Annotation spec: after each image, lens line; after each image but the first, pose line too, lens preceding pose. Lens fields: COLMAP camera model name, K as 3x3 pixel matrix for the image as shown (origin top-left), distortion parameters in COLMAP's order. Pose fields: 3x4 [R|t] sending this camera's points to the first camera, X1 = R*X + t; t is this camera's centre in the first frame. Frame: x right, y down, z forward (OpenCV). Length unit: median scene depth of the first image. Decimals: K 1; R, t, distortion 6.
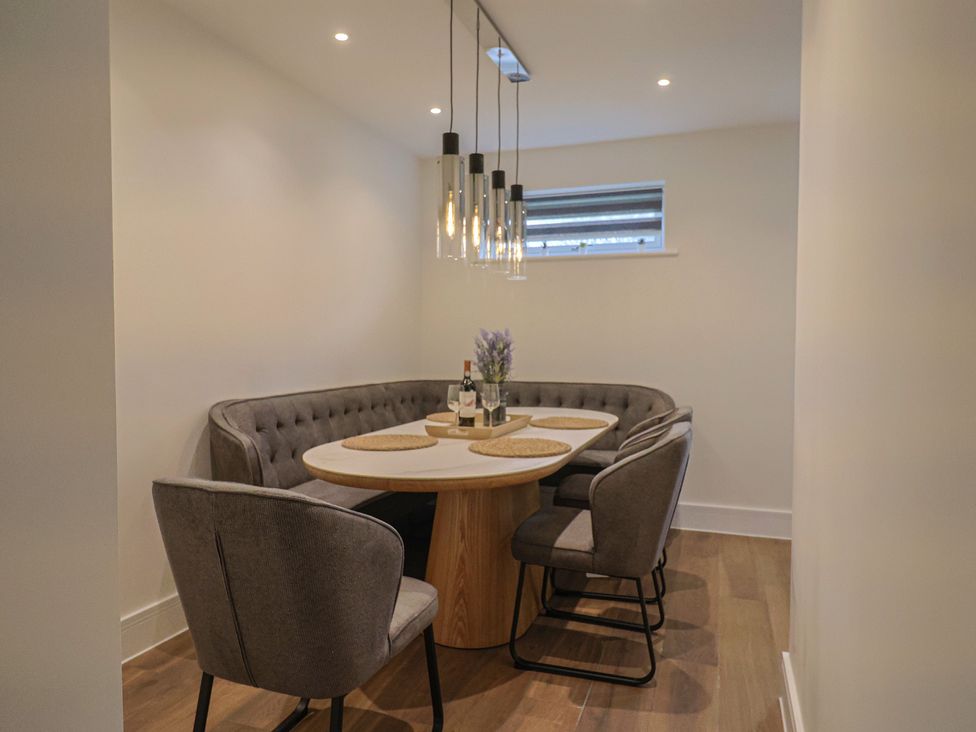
lens RADIAL K [[585.0, 0, 484.6], [0, 585.0, 363.0], [0, 0, 1]] dist [0.000861, -0.002445]
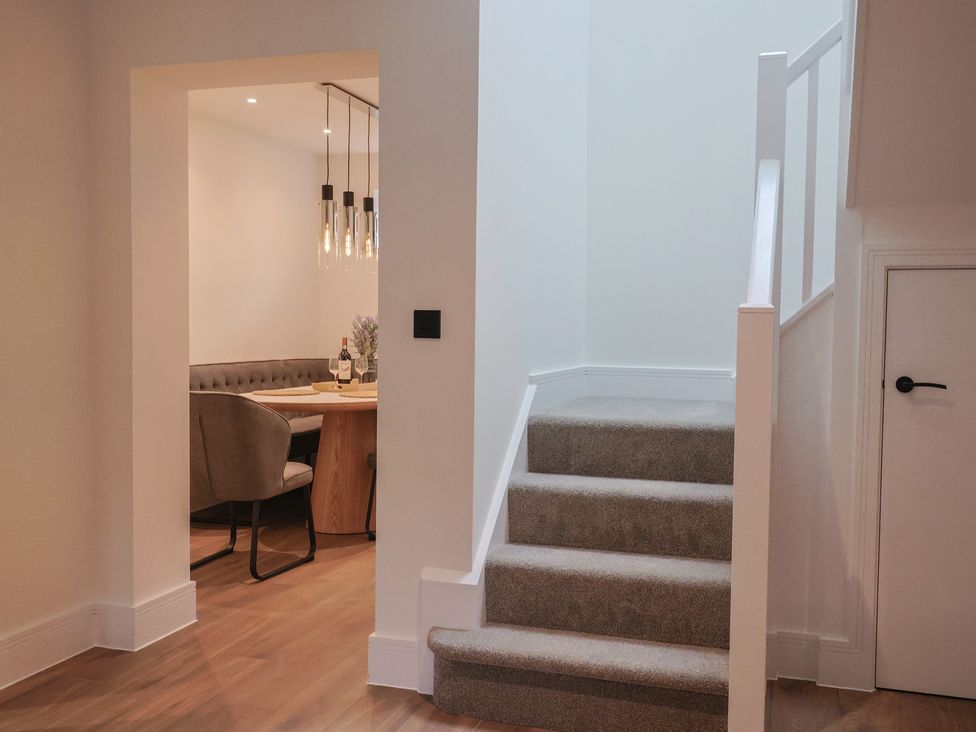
lens RADIAL K [[955.4, 0, 488.0], [0, 955.4, 366.0], [0, 0, 1]] dist [-0.004759, 0.003825]
pose [[0.999334, 0.004603, 0.036204, 0.219223], [-0.004750, 0.999981, 0.003967, 0.050617], [-0.036185, -0.004137, 0.999337, -1.202821]]
